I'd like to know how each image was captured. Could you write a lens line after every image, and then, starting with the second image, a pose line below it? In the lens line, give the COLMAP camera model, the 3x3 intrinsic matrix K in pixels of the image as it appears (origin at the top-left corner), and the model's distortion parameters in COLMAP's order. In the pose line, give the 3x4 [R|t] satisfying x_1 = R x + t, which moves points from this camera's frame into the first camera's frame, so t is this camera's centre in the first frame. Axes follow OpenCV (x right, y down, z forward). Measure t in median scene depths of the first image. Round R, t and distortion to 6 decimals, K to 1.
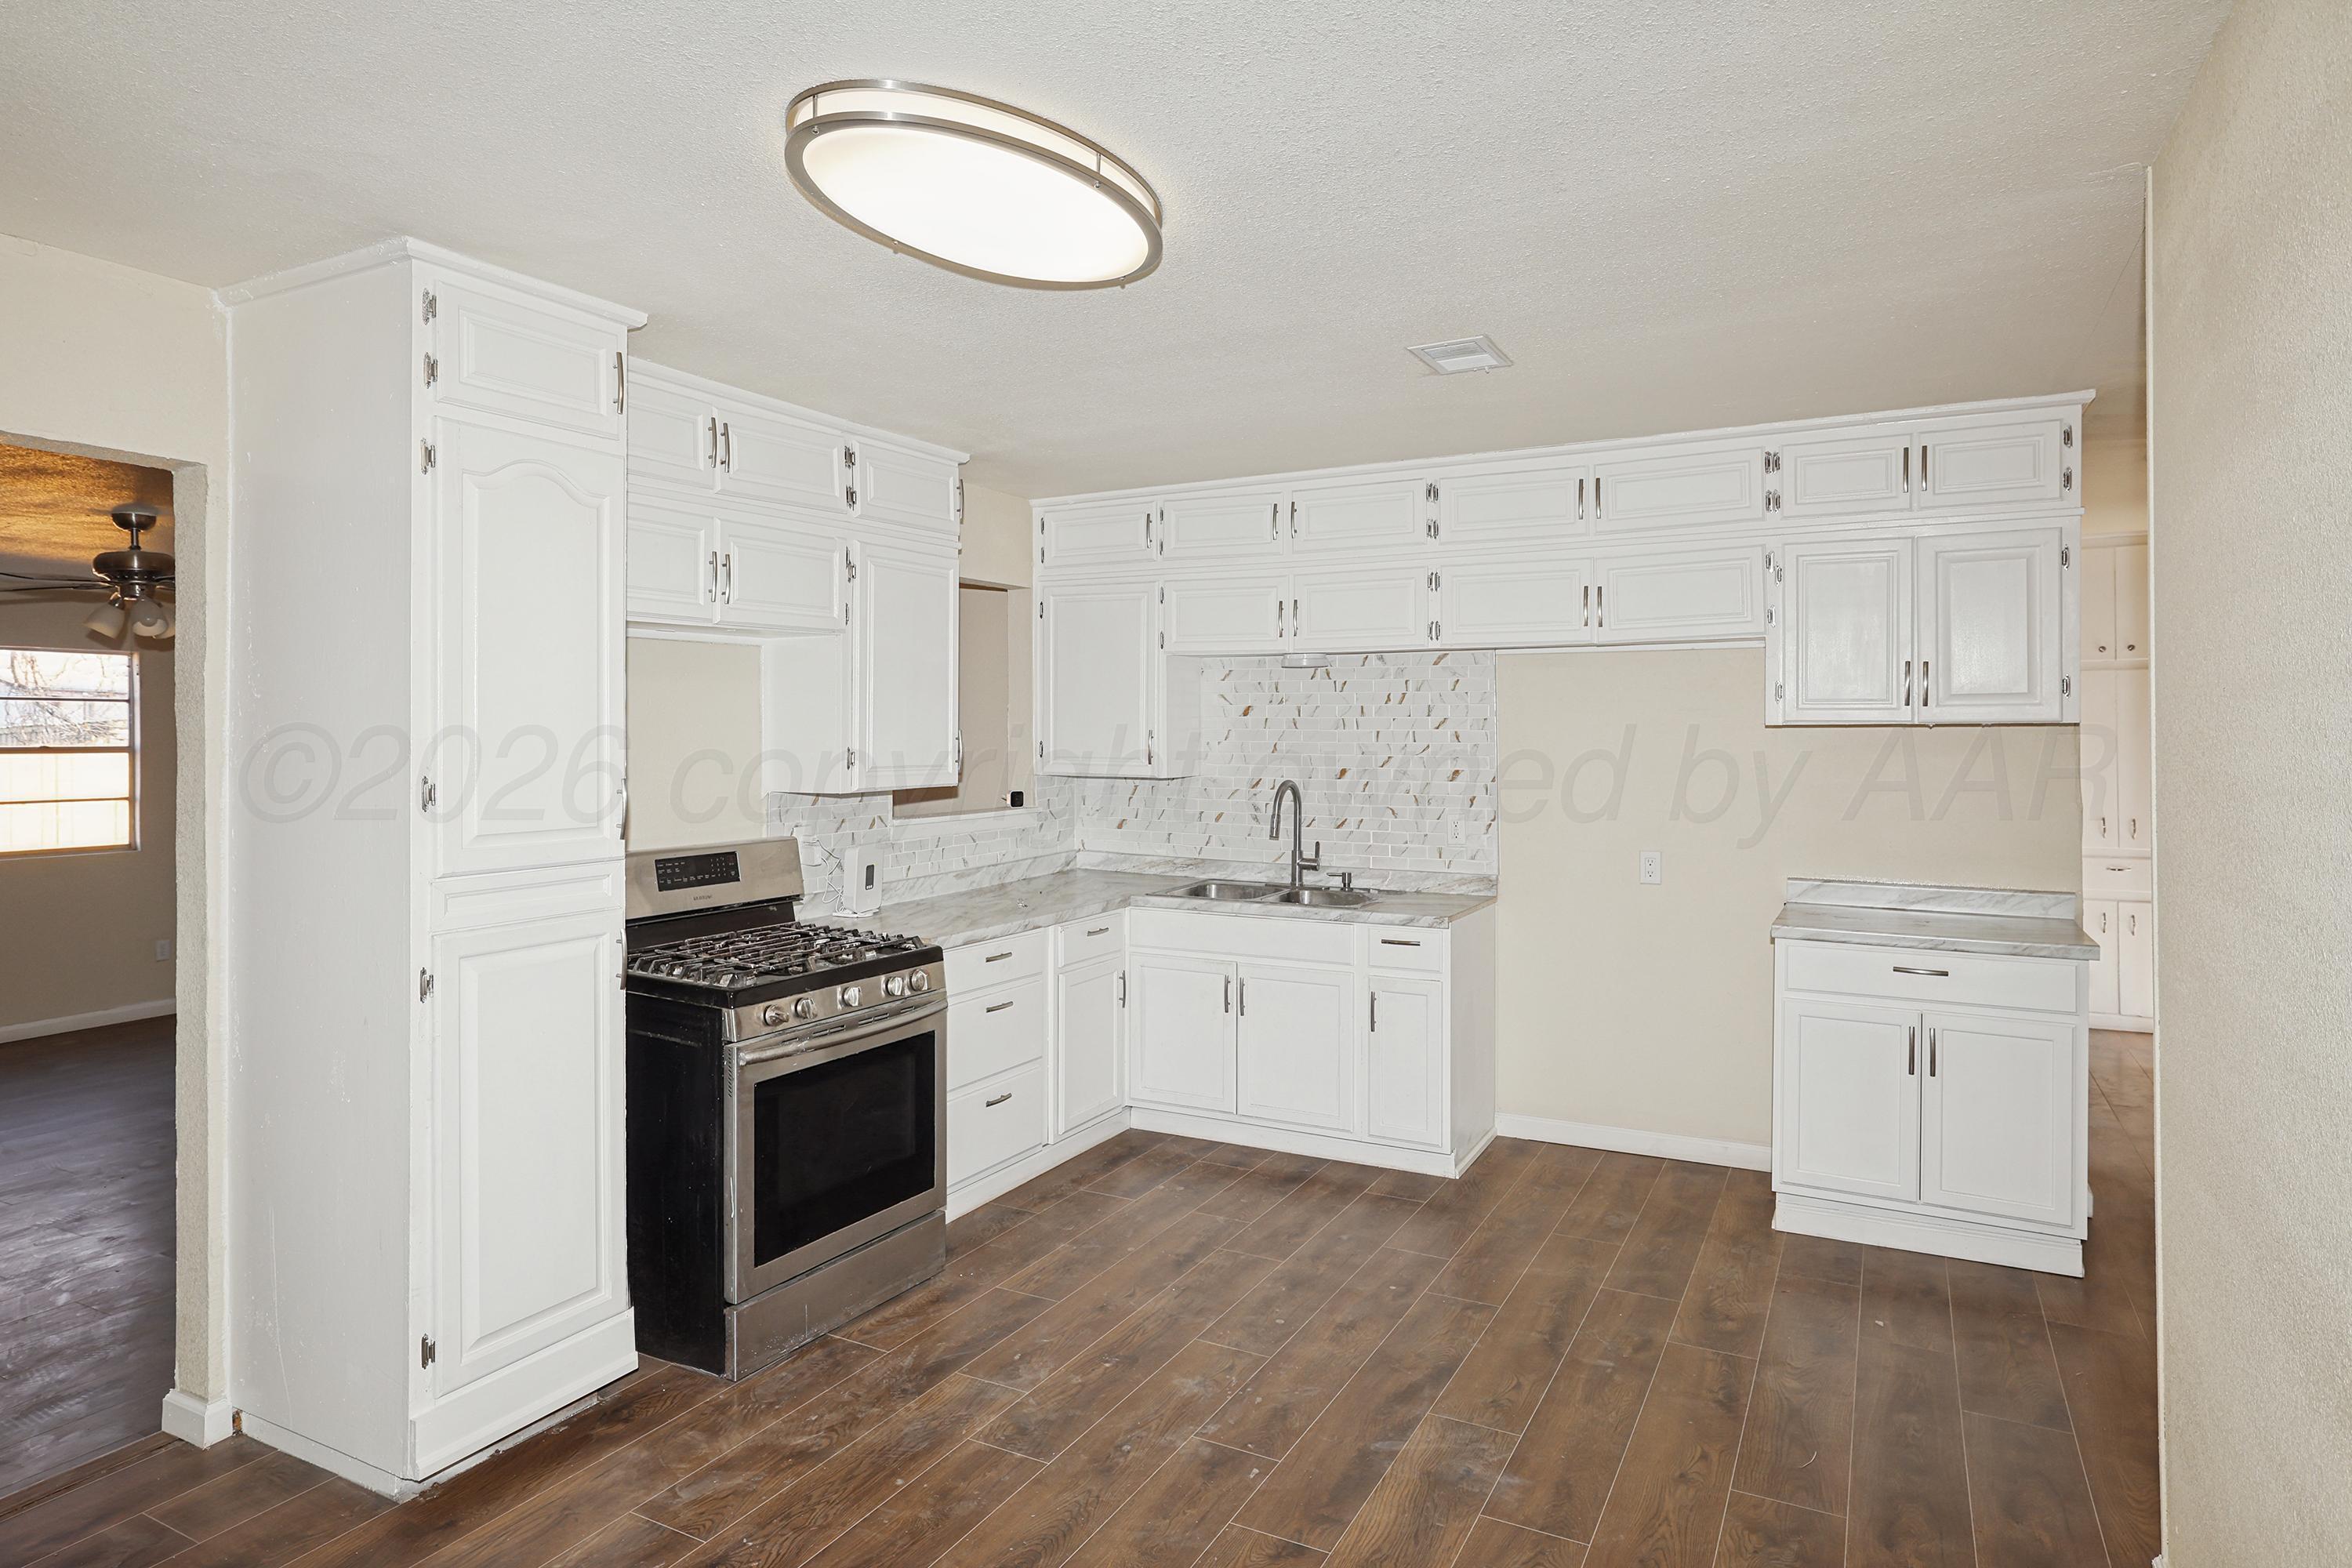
lens RADIAL K [[1336.3, 0, 1171.4], [0, 1336.3, 753.0], [0, 0, 1]] dist [-0.061557, 0.035902]
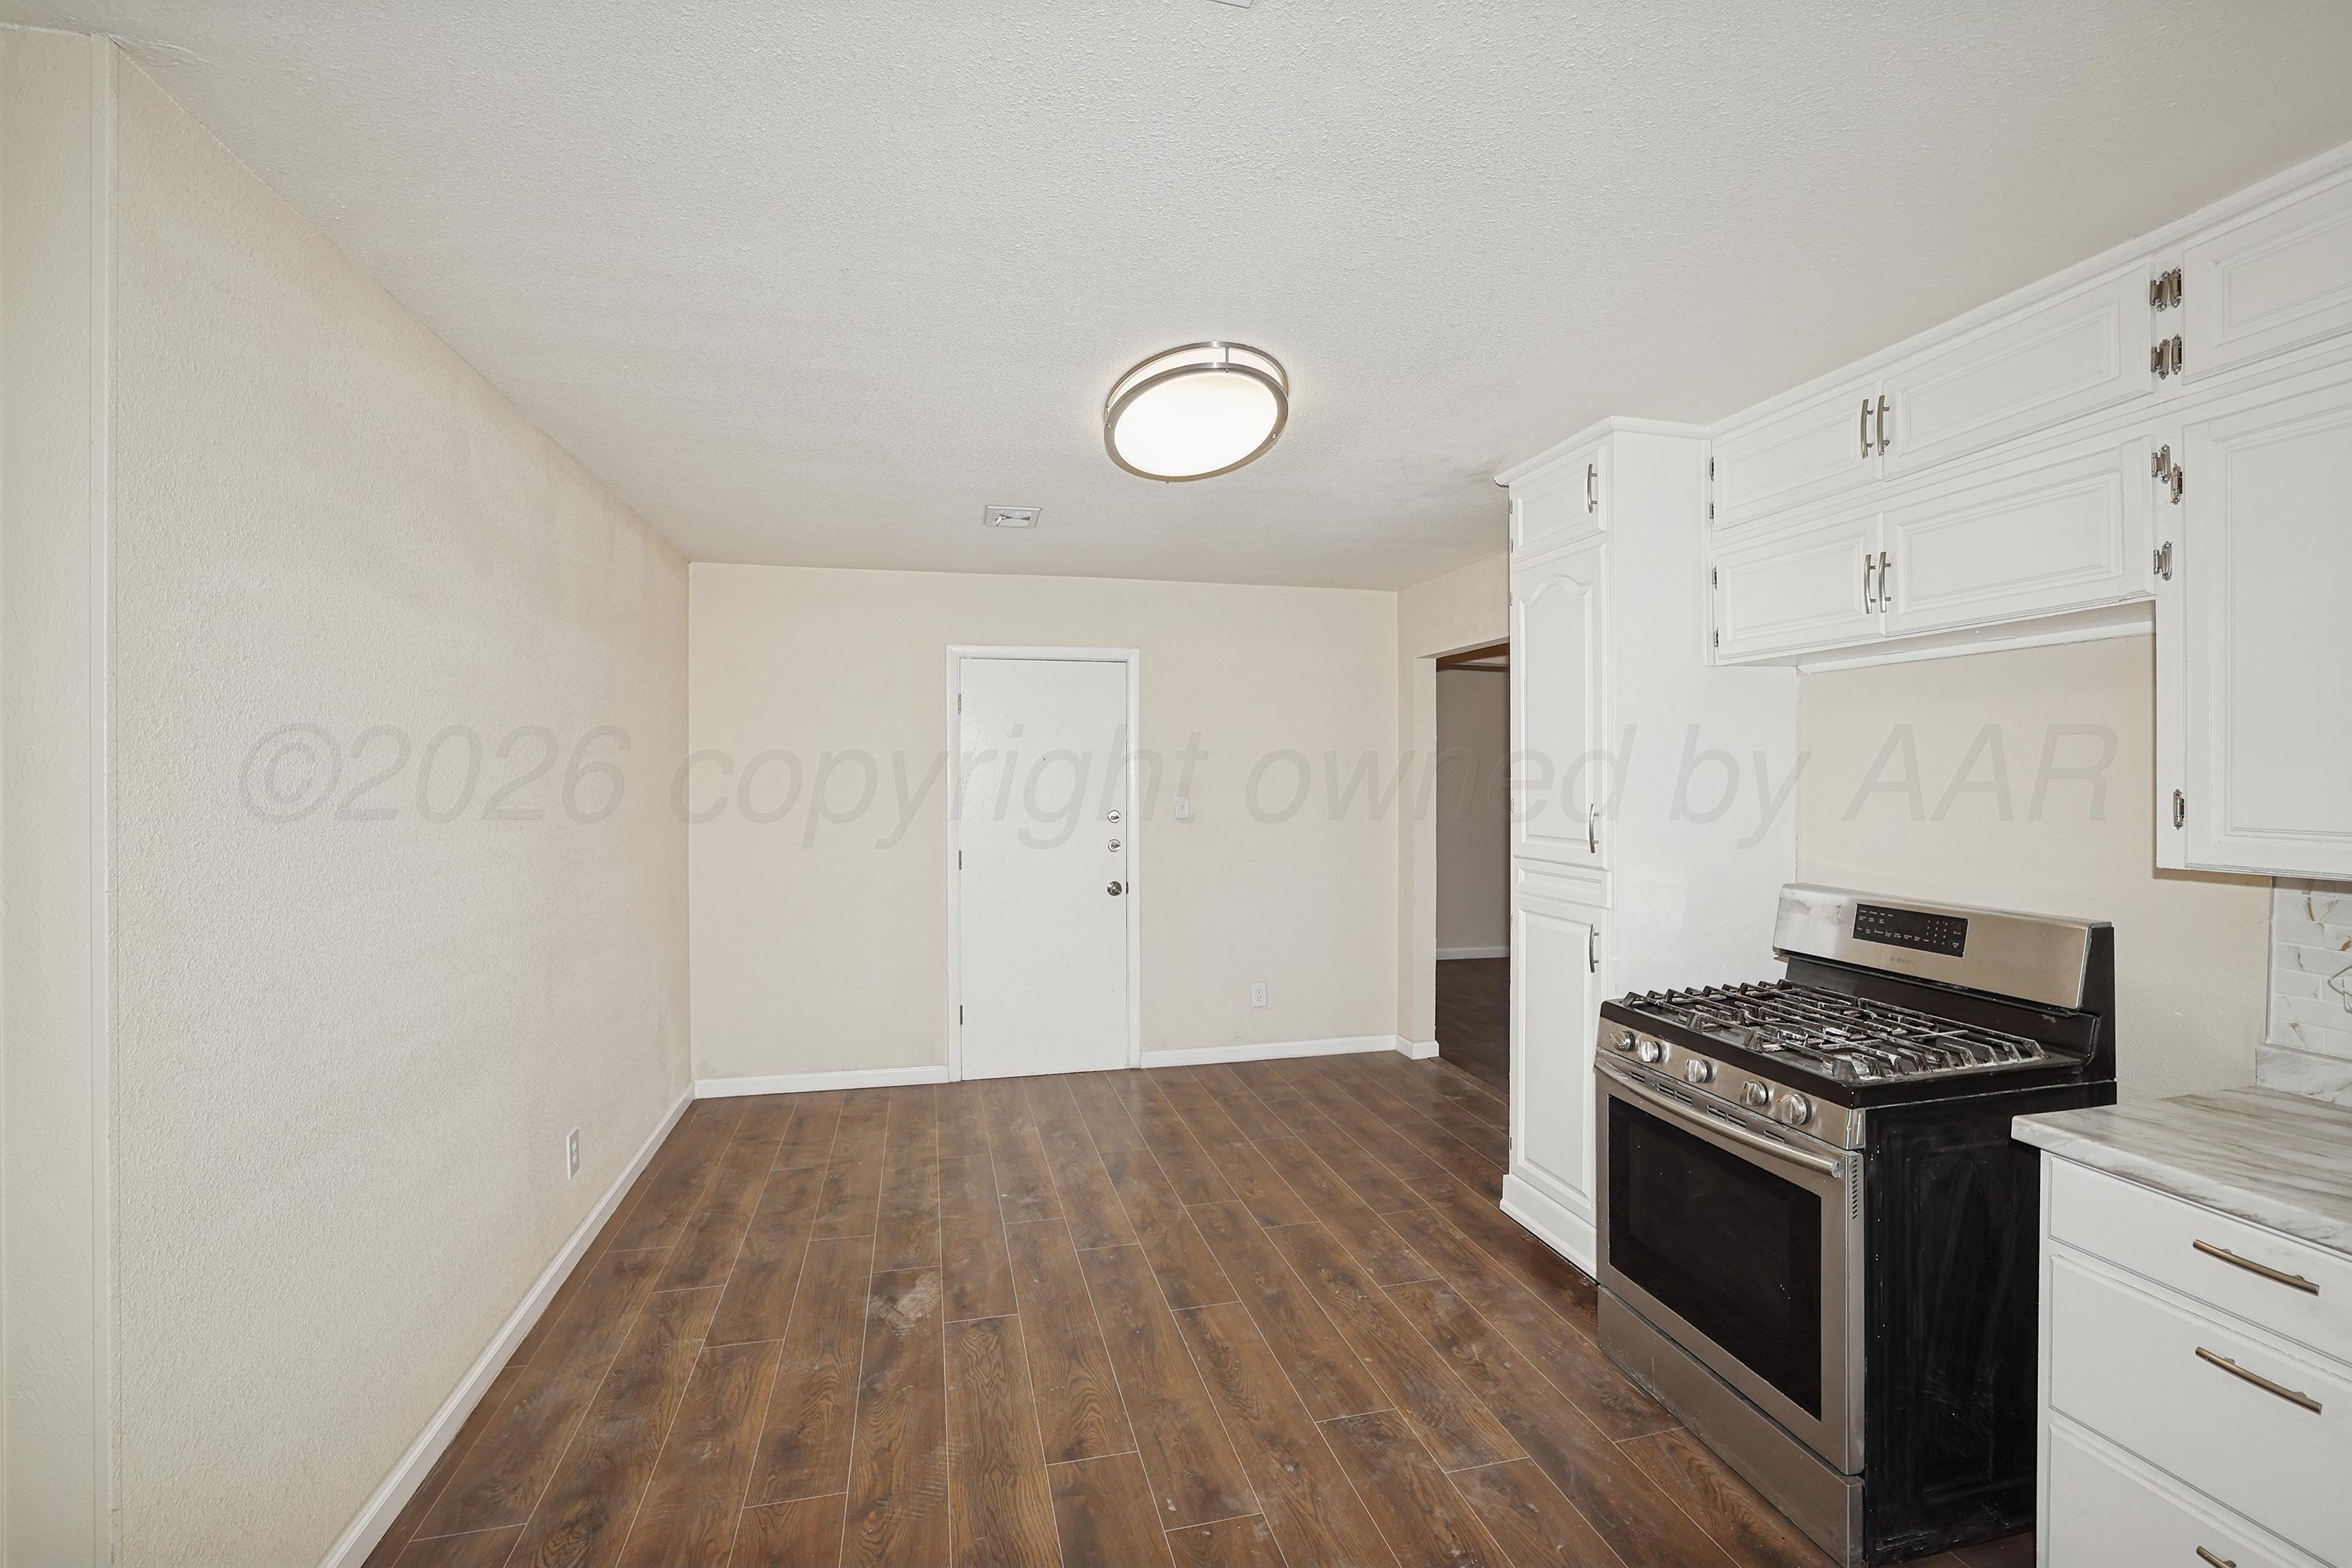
lens RADIAL K [[1032.5, 0, 1179.3], [0, 1032.5, 769.3], [0, 0, 1]] dist [-0.001108, -0.000064]
pose [[-0.743382, 0.013808, -0.668724, 0.558982], [0.008360, 0.999901, 0.011353, -0.032445], [0.668814, 0.002849, -0.743424, 1.523658]]
